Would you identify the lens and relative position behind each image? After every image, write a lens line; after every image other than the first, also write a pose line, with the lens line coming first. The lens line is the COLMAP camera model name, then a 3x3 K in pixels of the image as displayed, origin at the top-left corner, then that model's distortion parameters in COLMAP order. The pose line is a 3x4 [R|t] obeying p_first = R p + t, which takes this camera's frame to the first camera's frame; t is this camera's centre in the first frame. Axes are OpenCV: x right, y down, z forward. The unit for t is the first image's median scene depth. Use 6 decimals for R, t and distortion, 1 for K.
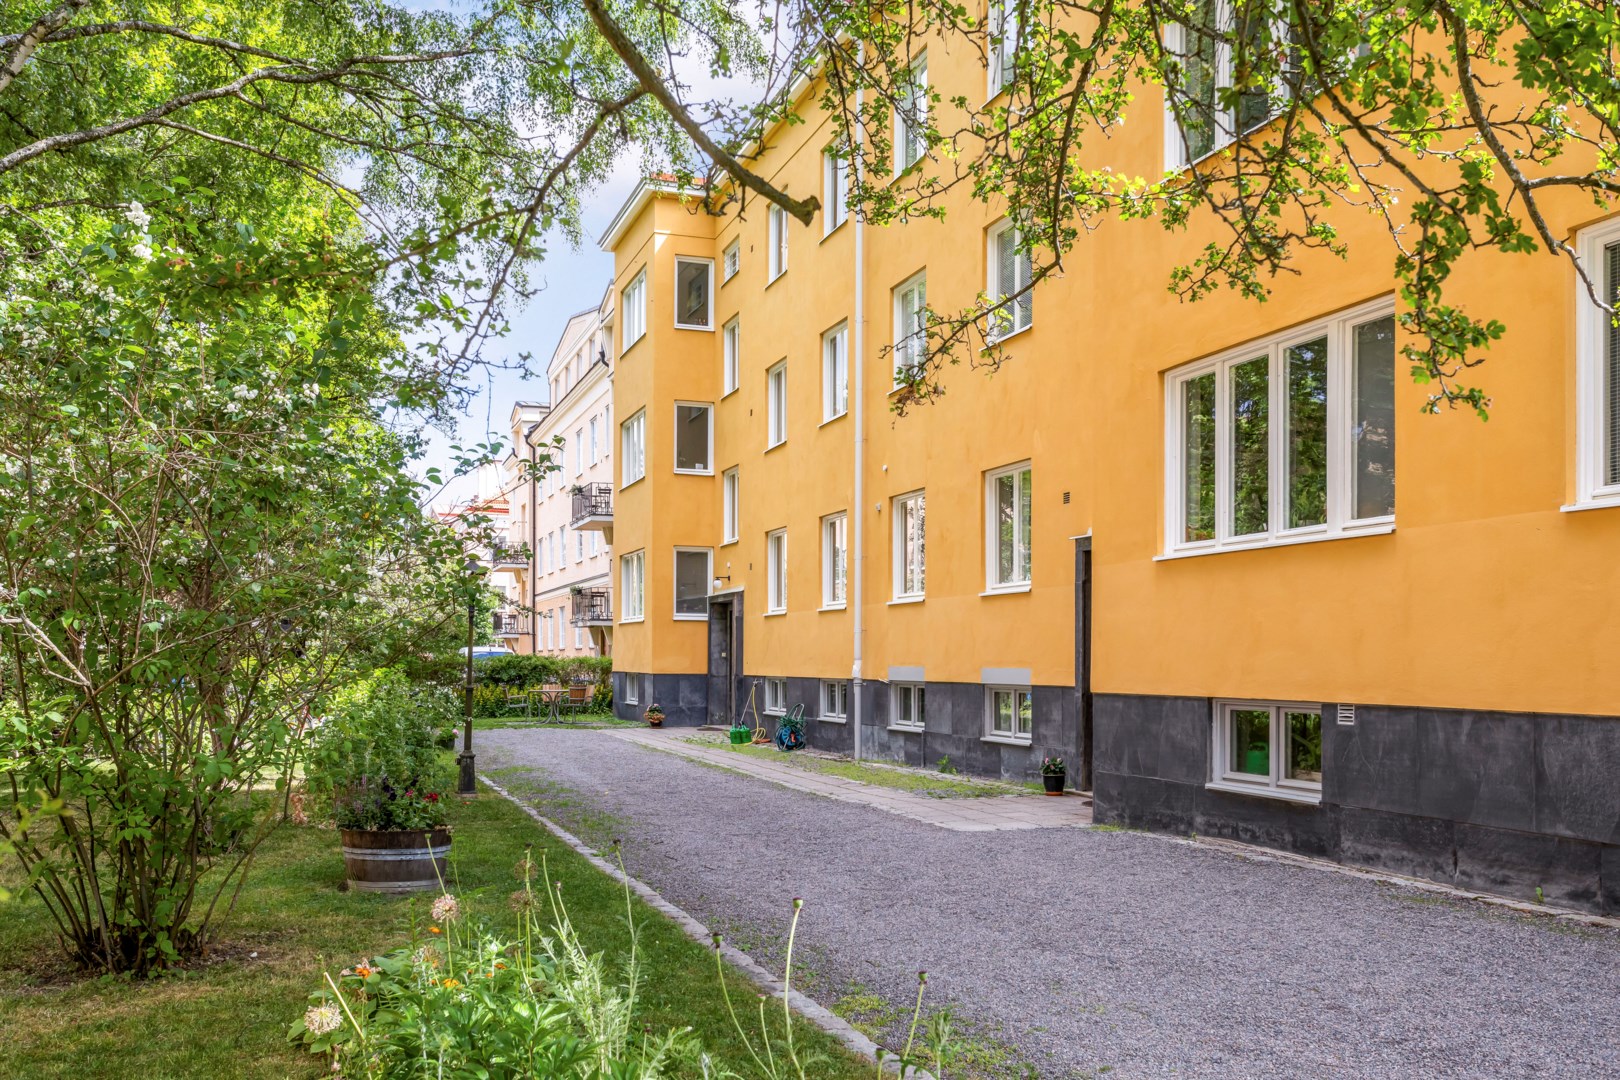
lens RADIAL K [[1465.9, 0, 807.6], [0, 1465.9, 539.2], [0, 0, 1]] dist [-0.007521, -0.002278]
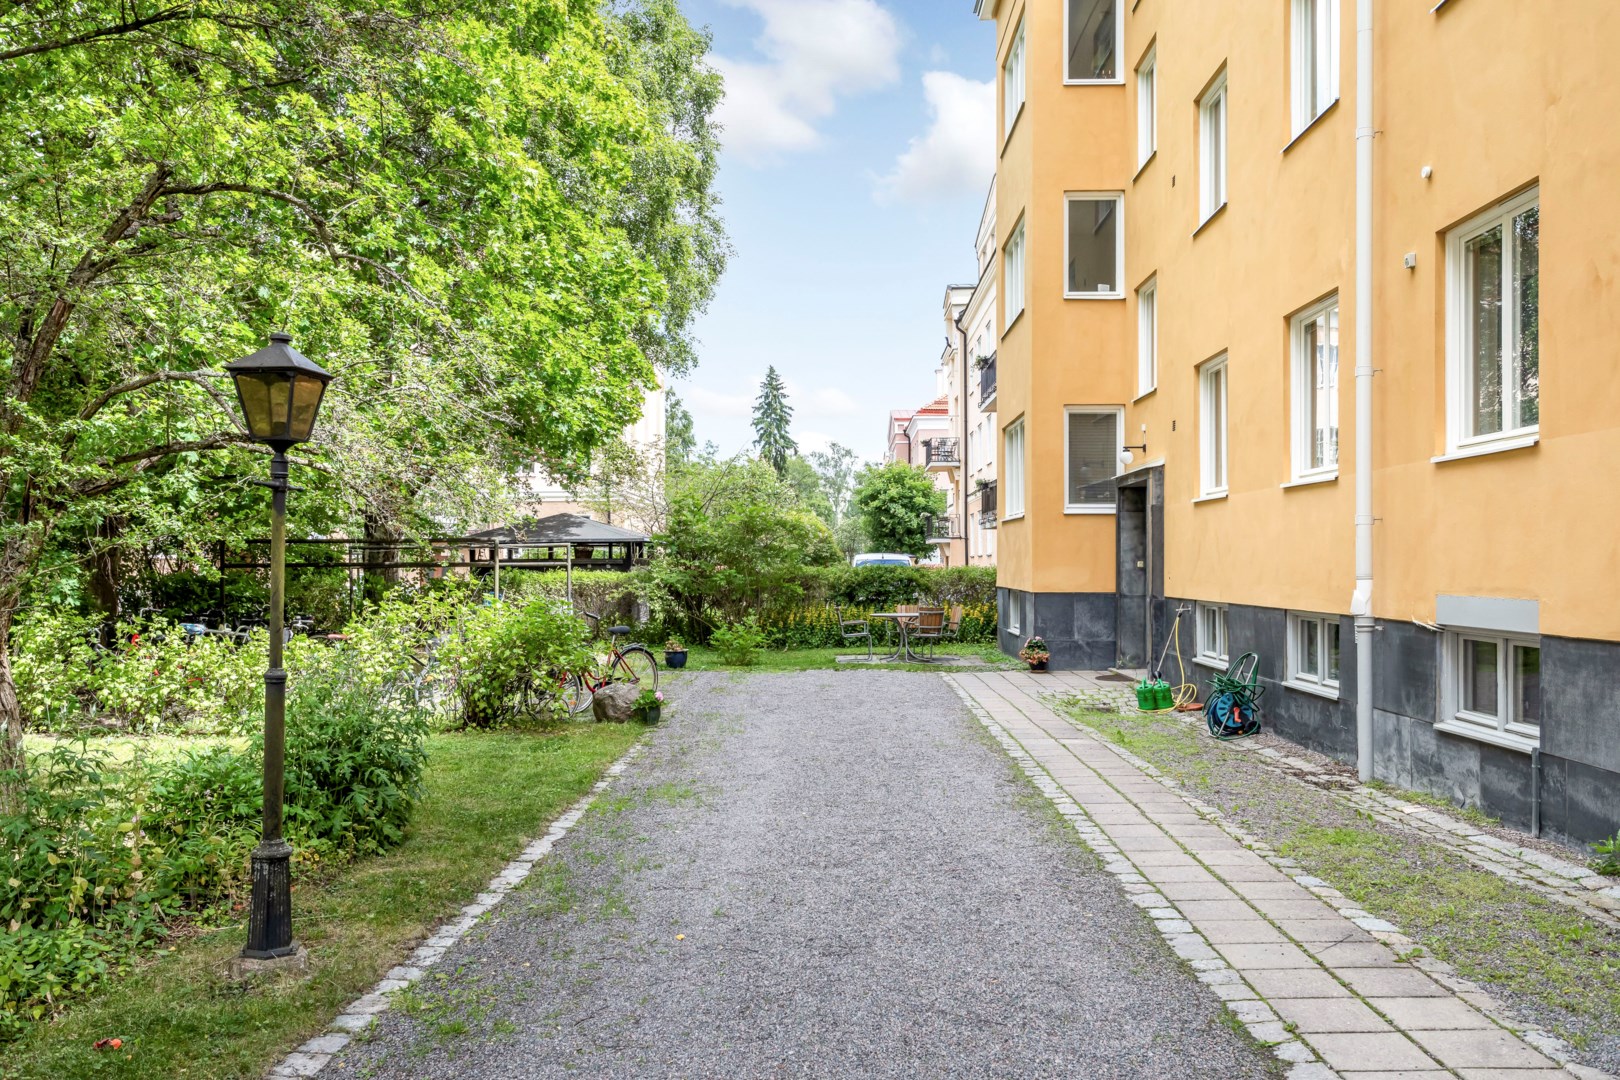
lens RADIAL K [[1329.2, 0, 807.9], [0, 1329.2, 555.3], [0, 0, 1]] dist [0.008909, 0.007874]
pose [[0.938562, -0.006766, -0.345045, 0.010486], [0.033109, 0.996961, 0.070513, 0.029129], [0.343520, -0.077605, 0.935934, 0.409936]]
